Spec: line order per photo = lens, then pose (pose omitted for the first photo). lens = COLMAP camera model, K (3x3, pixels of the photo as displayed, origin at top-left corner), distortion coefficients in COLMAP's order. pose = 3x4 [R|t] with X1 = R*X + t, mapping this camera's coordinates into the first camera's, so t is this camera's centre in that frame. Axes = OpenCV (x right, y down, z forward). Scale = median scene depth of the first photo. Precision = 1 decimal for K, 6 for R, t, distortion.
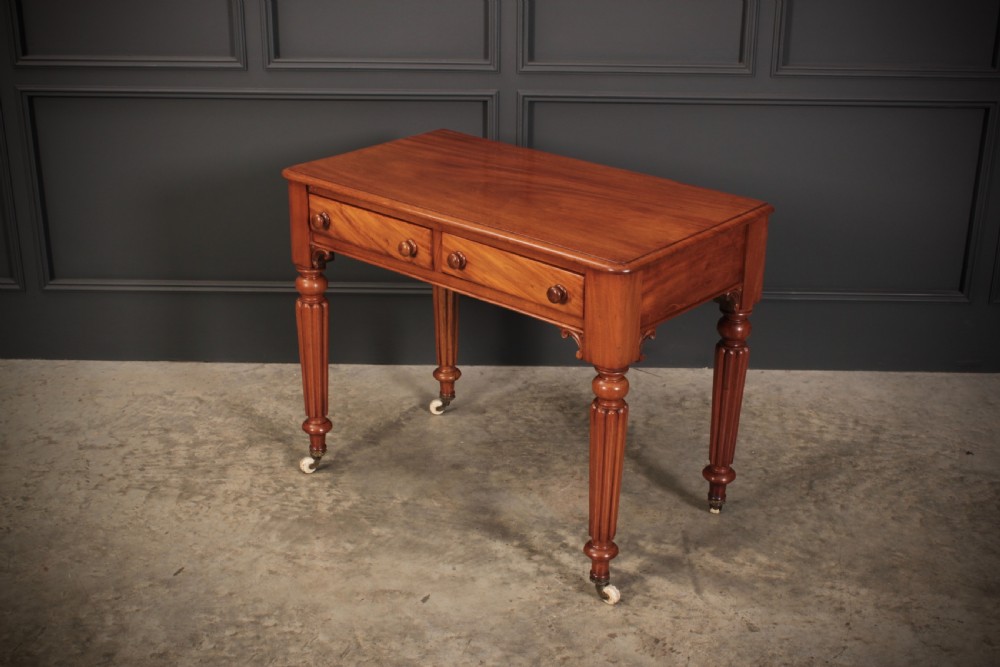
lens RADIAL K [[1384.0, 0, 500.0], [0, 1384.0, 333.5], [0, 0, 1]] dist [-0.029856, -0.002340]
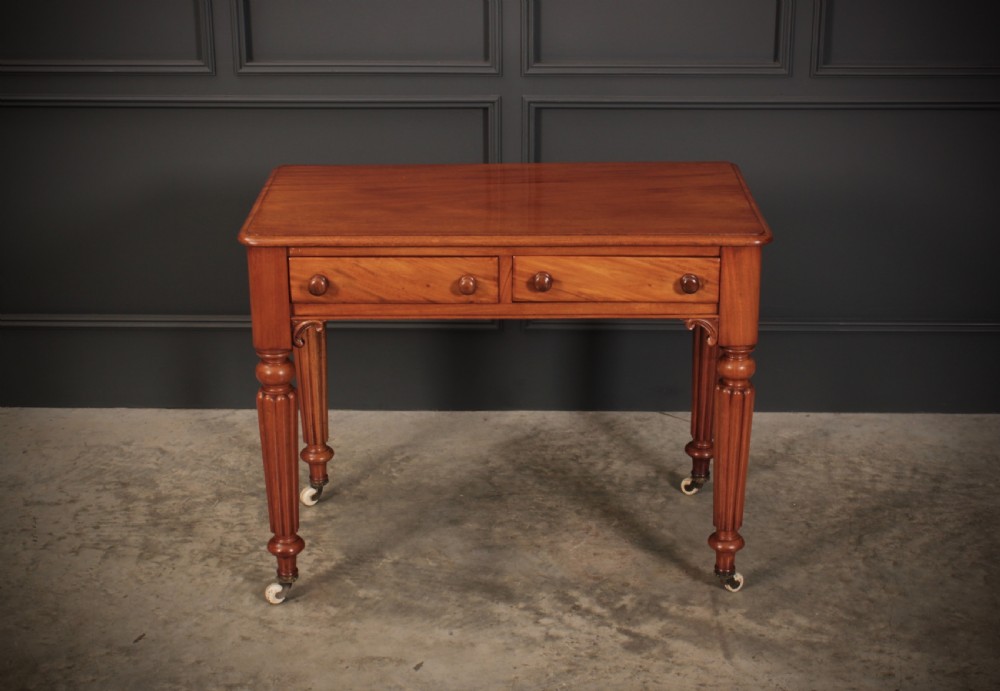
lens RADIAL K [[1688.1, 0, 499.1], [0, 1688.1, 314.2], [0, 0, 1]] dist [-0.035565, 0.100452]
pose [[0.999899, -0.007866, -0.011864, 0.011351], [0.007281, 0.998792, -0.048589, 0.018449], [0.012232, 0.048498, 0.998748, -0.079964]]
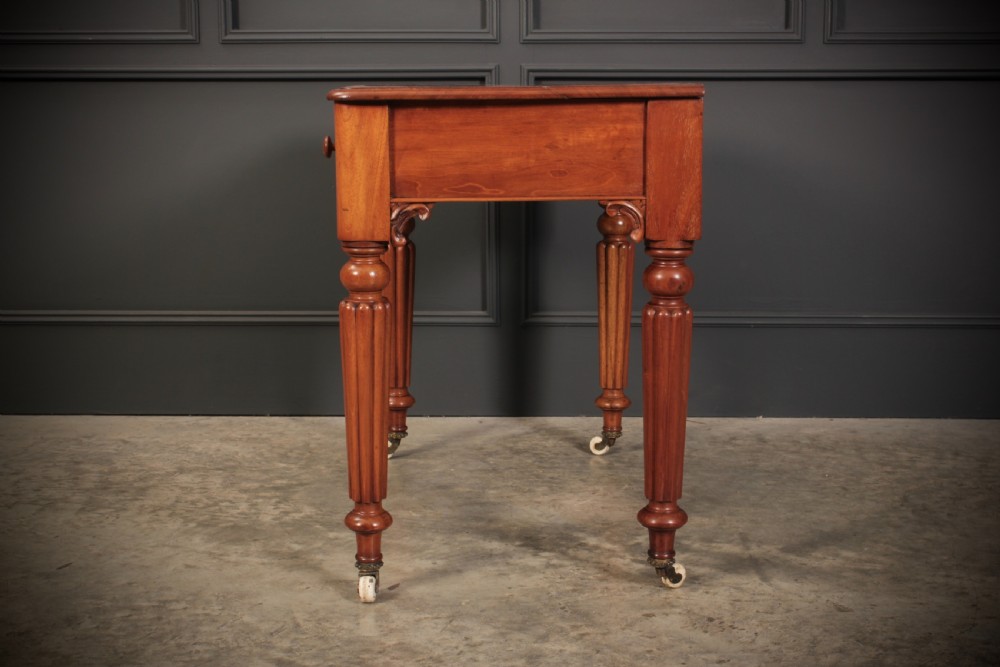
lens RADIAL K [[1509.2, 0, 500.0], [0, 1509.2, 333.5], [0, 0, 1]] dist [-0.012806, -0.015704]
pose [[0.999877, -0.006933, -0.014102, 0.013871], [0.003520, 0.973423, -0.228986, 0.226190], [0.015315, 0.228908, 0.973328, 0.174857]]
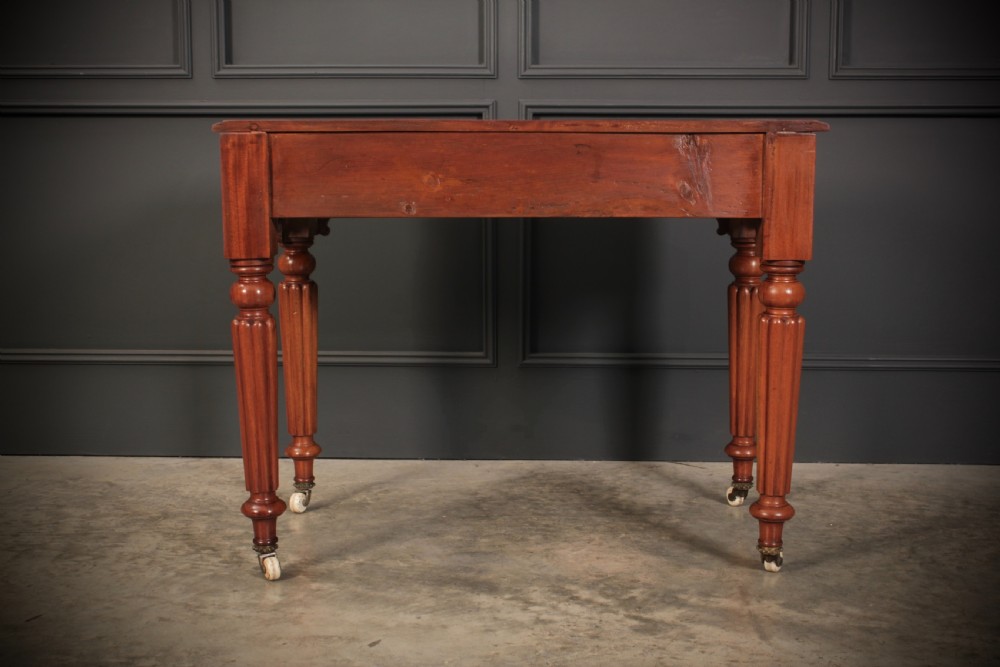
lens RADIAL K [[1485.3, 0, 500.0], [0, 1485.3, 333.5], [0, 0, 1]] dist [-0.022935, 0.044215]
pose [[0.999684, -0.002868, -0.024982, 0.027000], [-0.003512, 0.967821, -0.251615, 0.211643], [0.024900, 0.251623, 0.967505, 0.215865]]
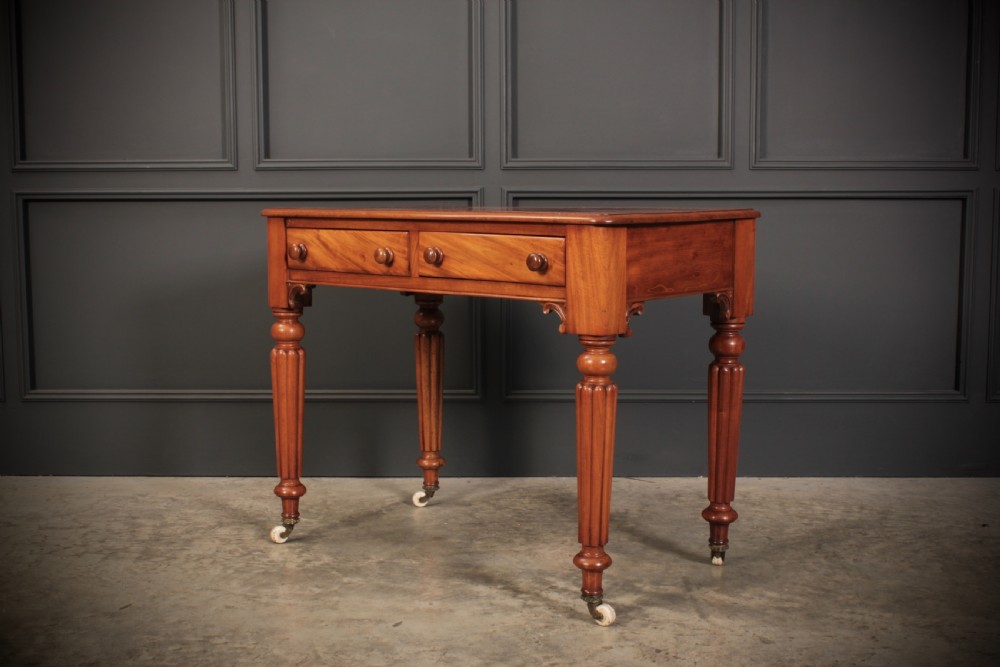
lens RADIAL K [[1281.5, 0, 500.0], [0, 1281.5, 333.5], [0, 0, 1]] dist [-0.053425, 0.038650]
pose [[0.999954, -0.009276, -0.002446, 0.014904], [0.008247, 0.961501, -0.274676, 0.220471], [0.004900, 0.274643, 0.961534, 0.145010]]
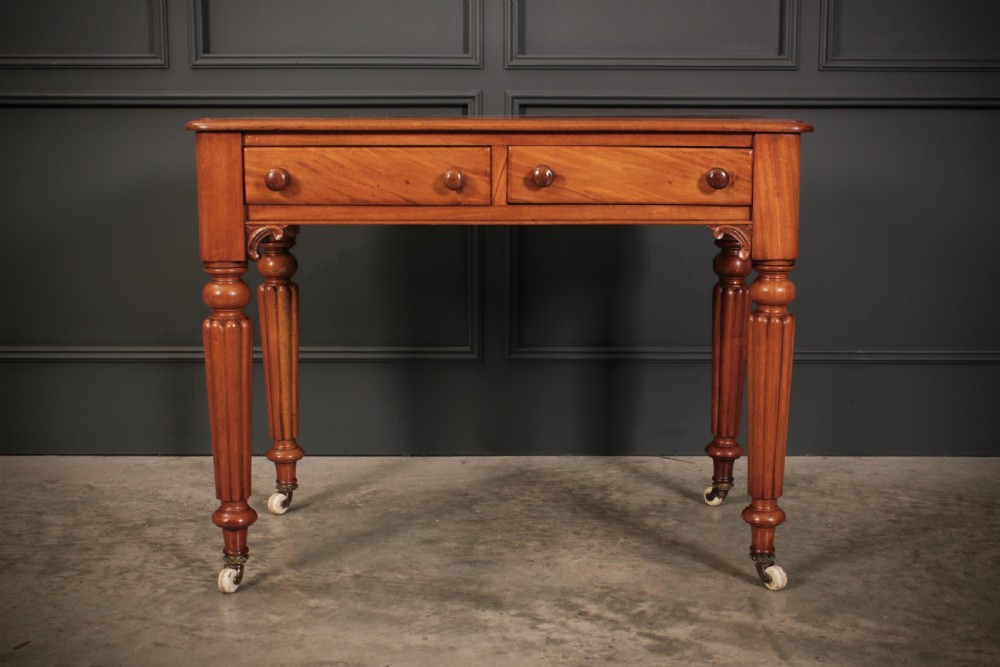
lens RADIAL K [[1434.2, 0, 500.0], [0, 1434.2, 333.5], [0, 0, 1]] dist [-0.034376, 0.080700]
pose [[0.999840, -0.008587, 0.015688, -0.005571], [0.011904, 0.974188, -0.225424, 0.175812], [-0.013348, 0.225574, 0.974135, 0.260136]]
